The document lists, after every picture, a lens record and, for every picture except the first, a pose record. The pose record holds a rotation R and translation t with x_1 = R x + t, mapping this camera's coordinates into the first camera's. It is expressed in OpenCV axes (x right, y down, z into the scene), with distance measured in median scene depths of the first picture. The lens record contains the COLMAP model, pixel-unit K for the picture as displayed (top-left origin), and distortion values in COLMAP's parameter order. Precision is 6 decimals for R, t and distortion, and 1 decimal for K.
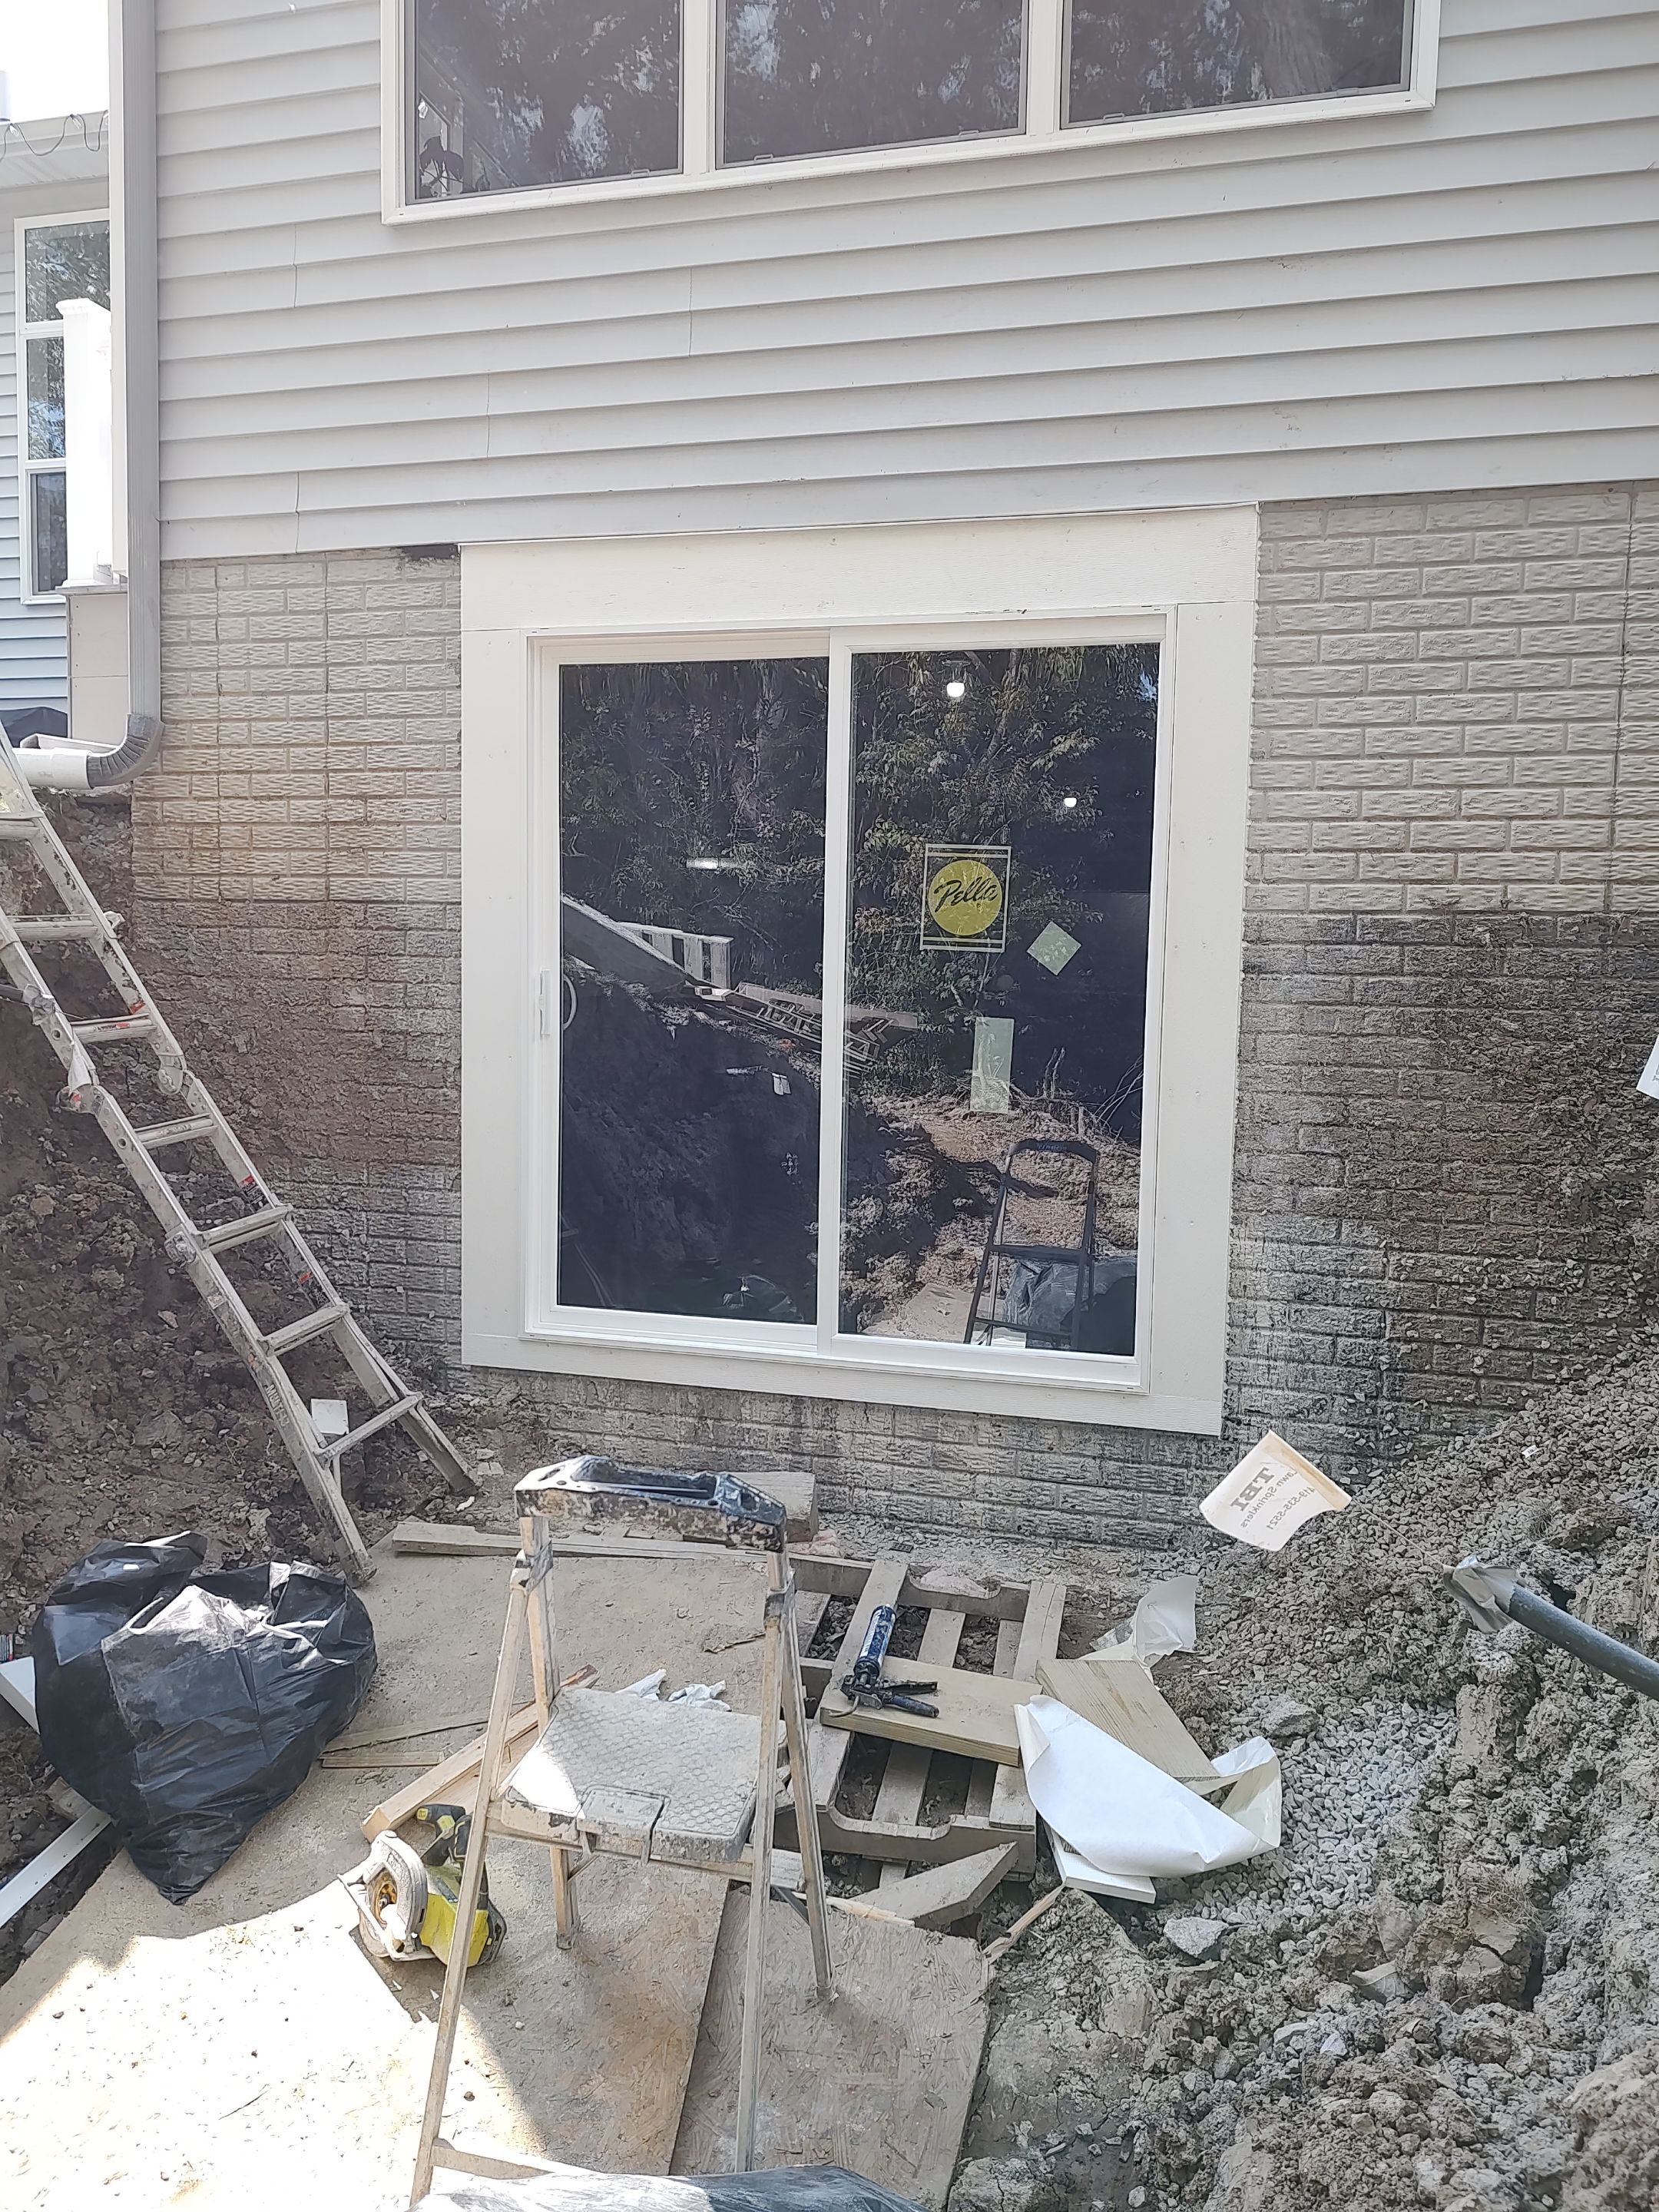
lens RADIAL K [[1581.6, 0, 814.6], [0, 1581.6, 1084.2], [0, 0, 1]] dist [0.030145, -0.026139]
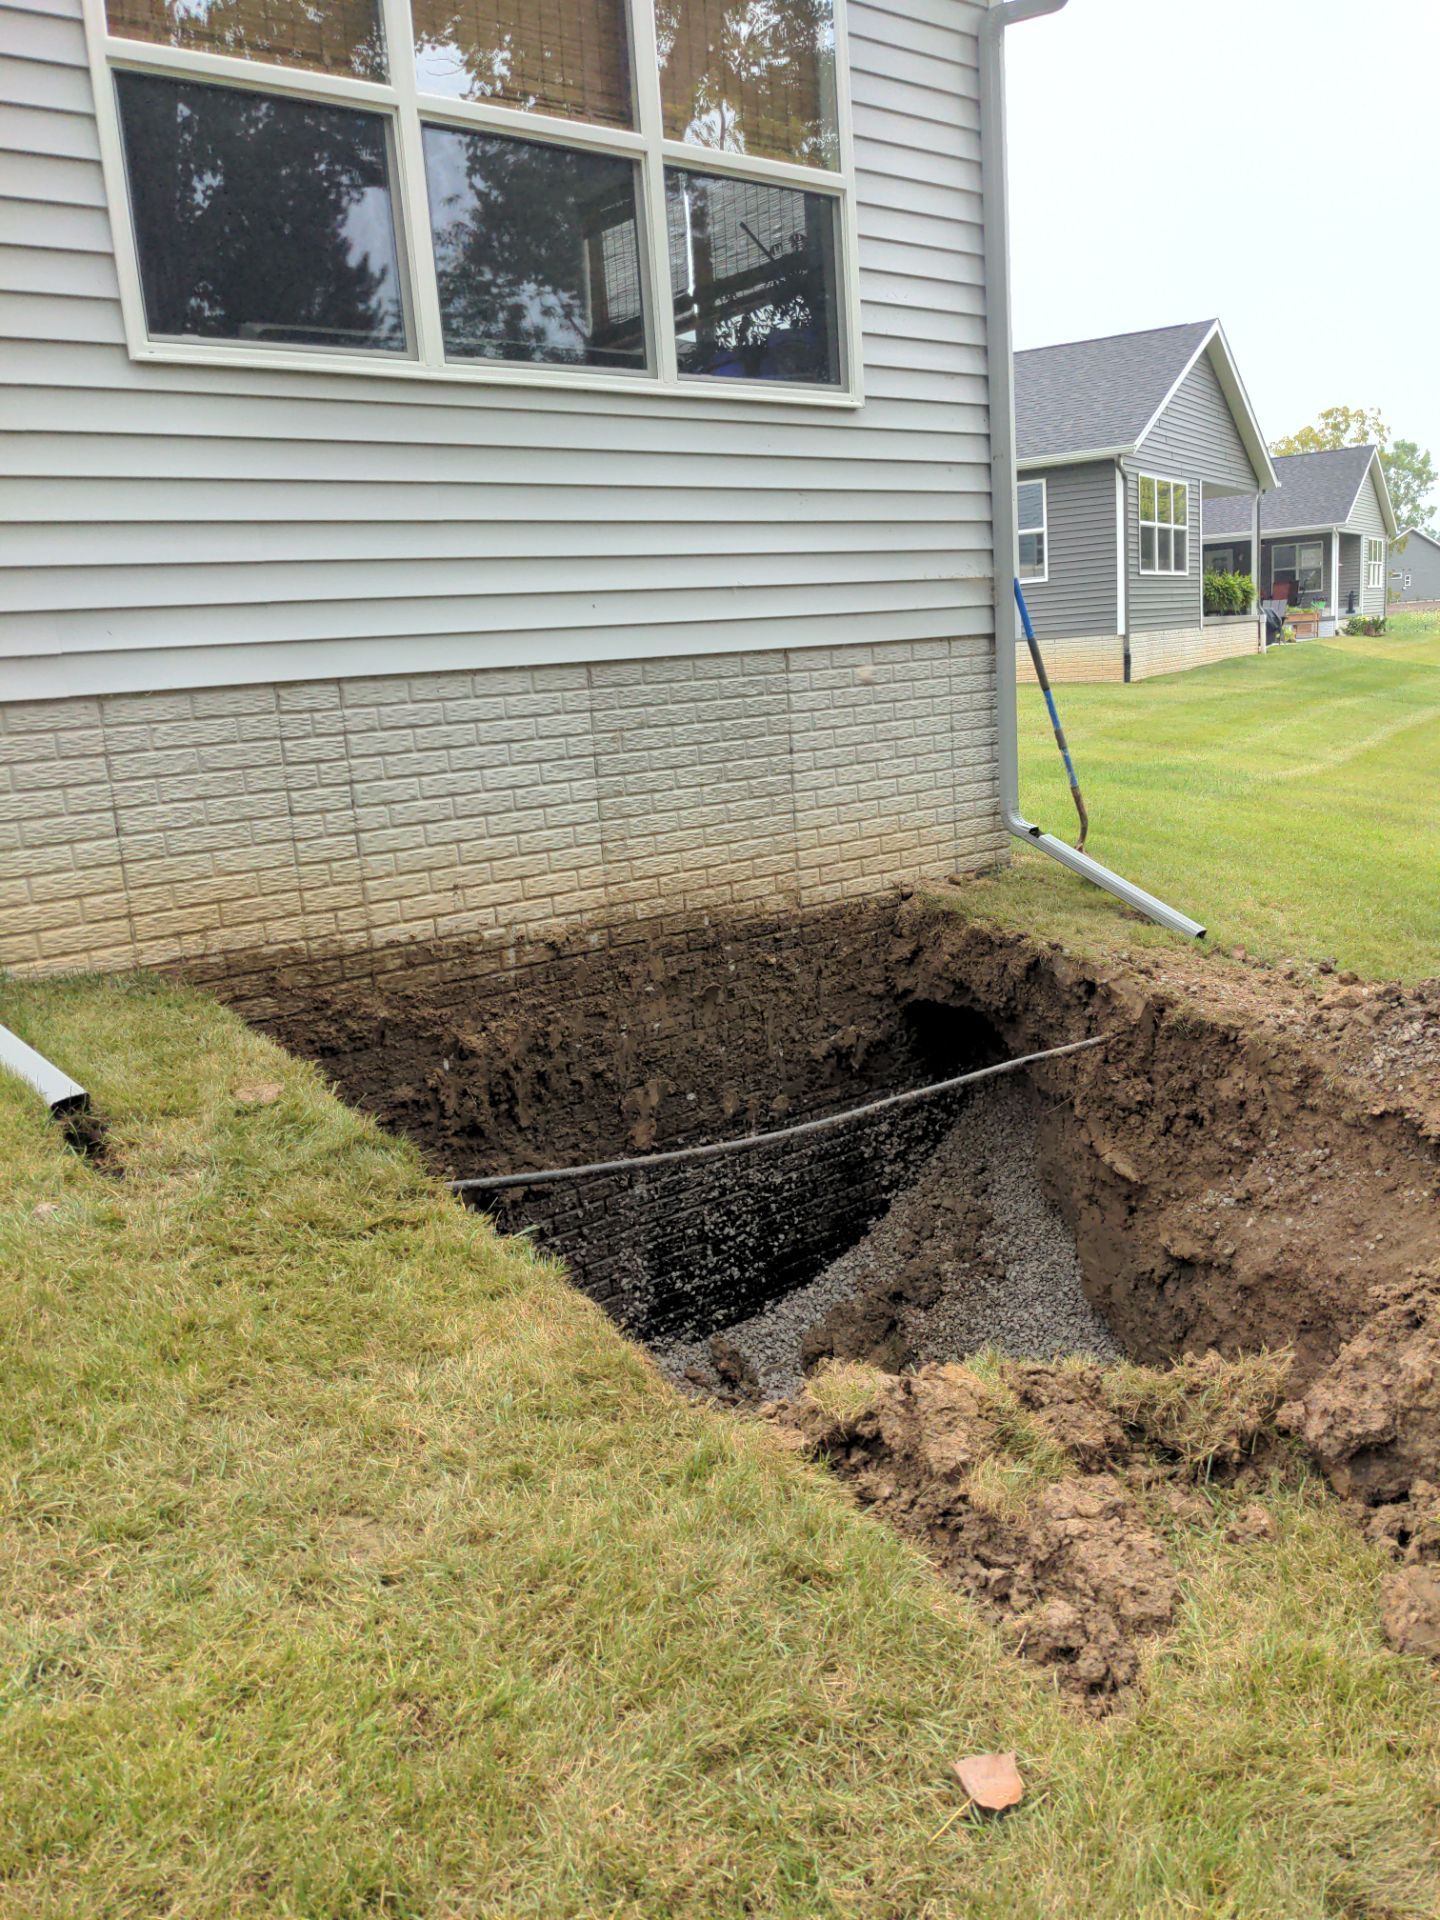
lens RADIAL K [[1517.9, 0, 734.6], [0, 1517.9, 963.0], [0, 0, 1]] dist [0.053510, -0.079789]
pose [[0.575660, -0.223021, 0.786687, -0.963702], [0.136900, 0.974793, 0.176171, -0.326295], [-0.806148, 0.006283, 0.591681, 0.173431]]
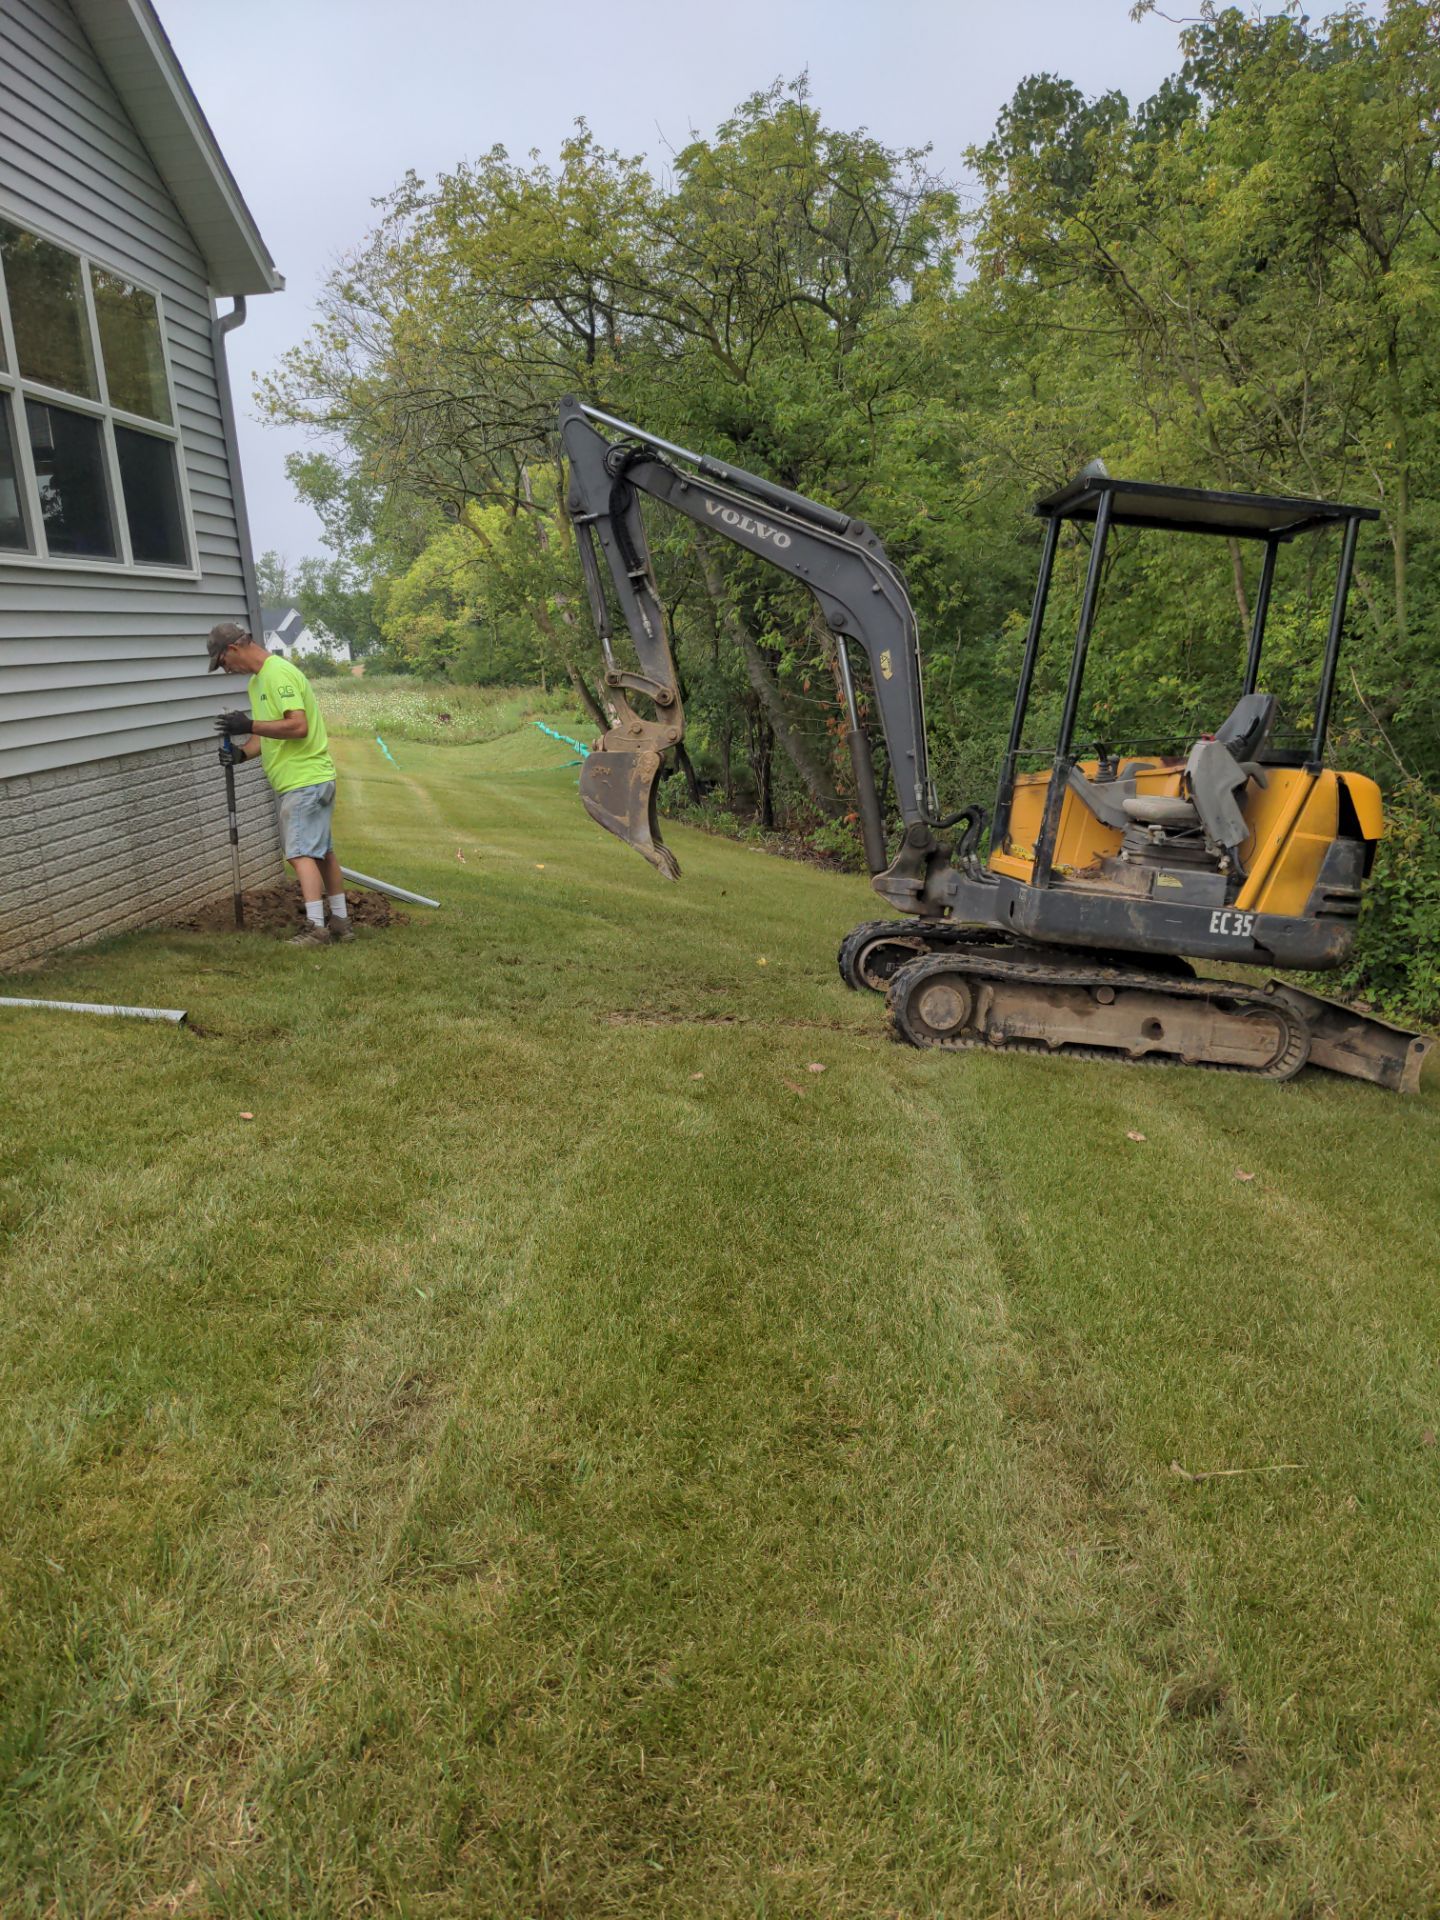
lens RADIAL K [[1517.9, 0, 730.1], [0, 1517.9, 975.3], [0, 0, 1]] dist [0.053510, -0.079789]
pose [[-0.225915, -0.221798, 0.948561, -2.001776], [0.136907, 0.956842, 0.256340, -0.483112], [-0.964479, 0.187776, -0.185799, 0.709616]]
